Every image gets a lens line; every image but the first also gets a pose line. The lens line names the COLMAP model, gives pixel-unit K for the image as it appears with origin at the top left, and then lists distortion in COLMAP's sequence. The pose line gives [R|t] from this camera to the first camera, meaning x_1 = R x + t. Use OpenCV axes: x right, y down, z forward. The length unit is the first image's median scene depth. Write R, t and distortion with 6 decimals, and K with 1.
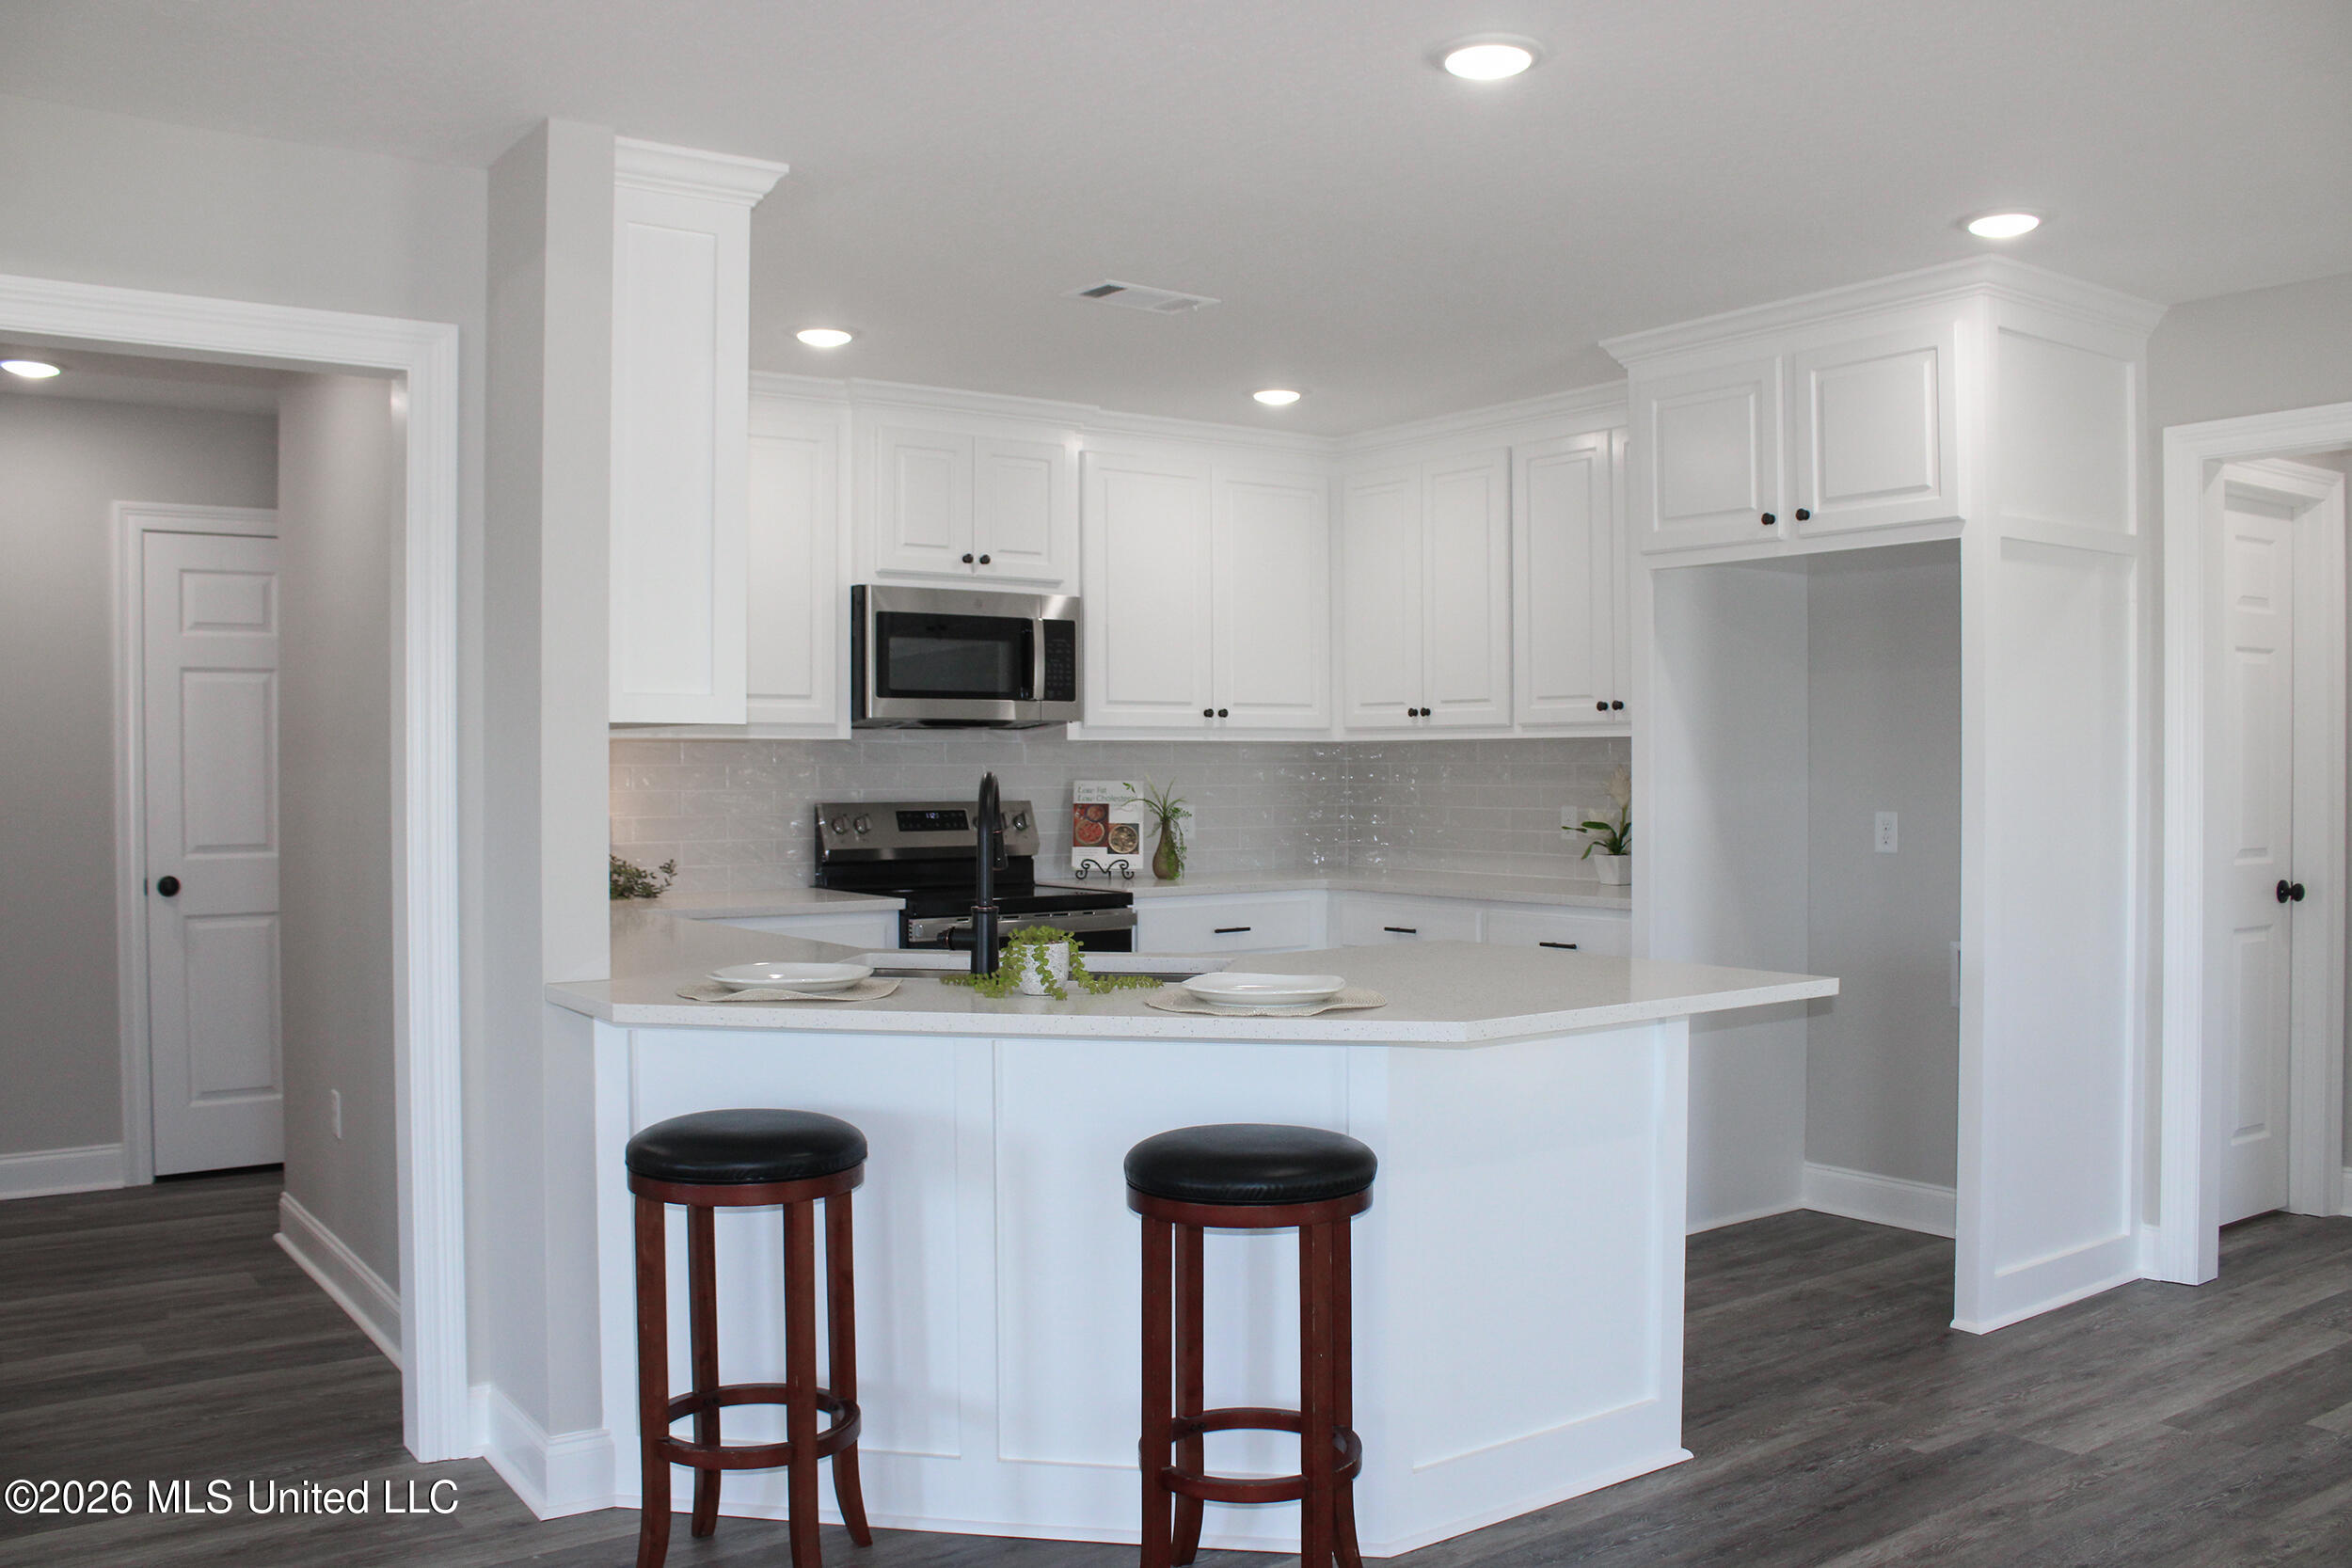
lens RADIAL K [[1981.2, 0, 1162.9], [0, 1981.2, 786.0], [0, 0, 1]] dist [-0.158414, 0.144312]
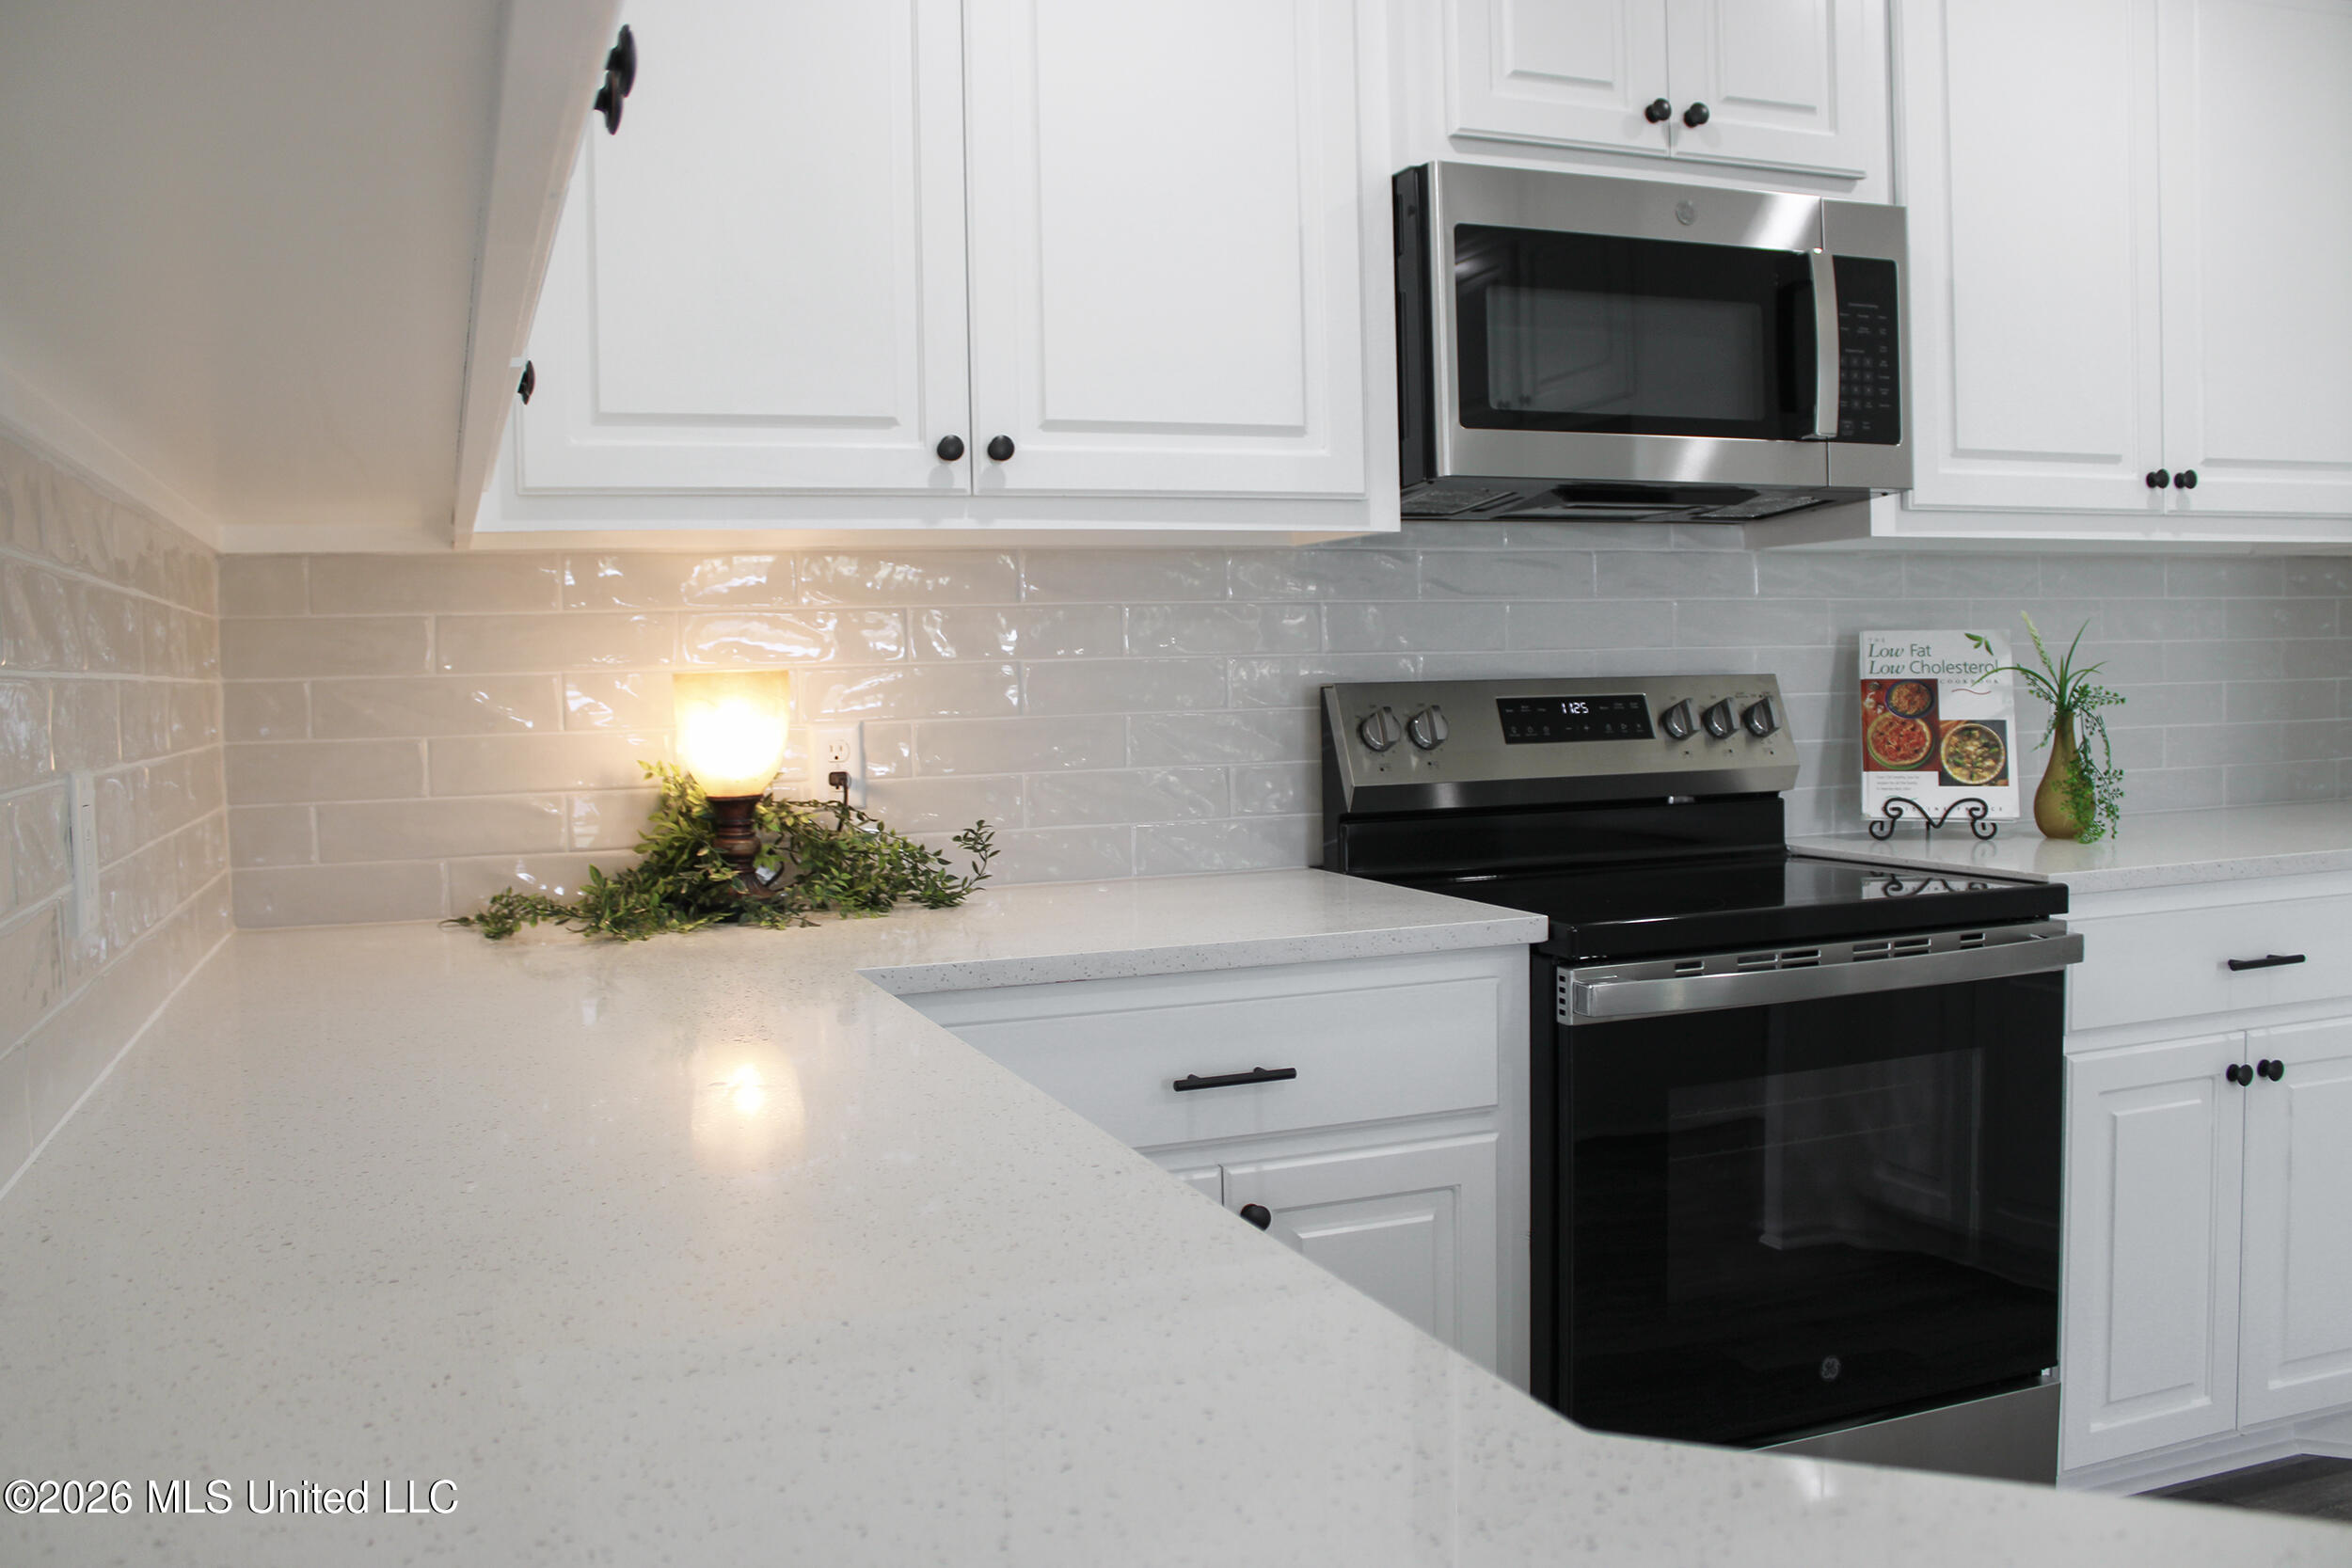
lens RADIAL K [[1981.2, 0, 1157.6], [0, 1981.2, 788.5], [0, 0, 1]] dist [-0.158414, 0.144312]
pose [[0.966673, -0.005627, -0.255952, -0.100083], [0.018754, 0.998629, 0.048877, 0.010178], [0.255326, -0.052048, 0.965453, 0.572623]]
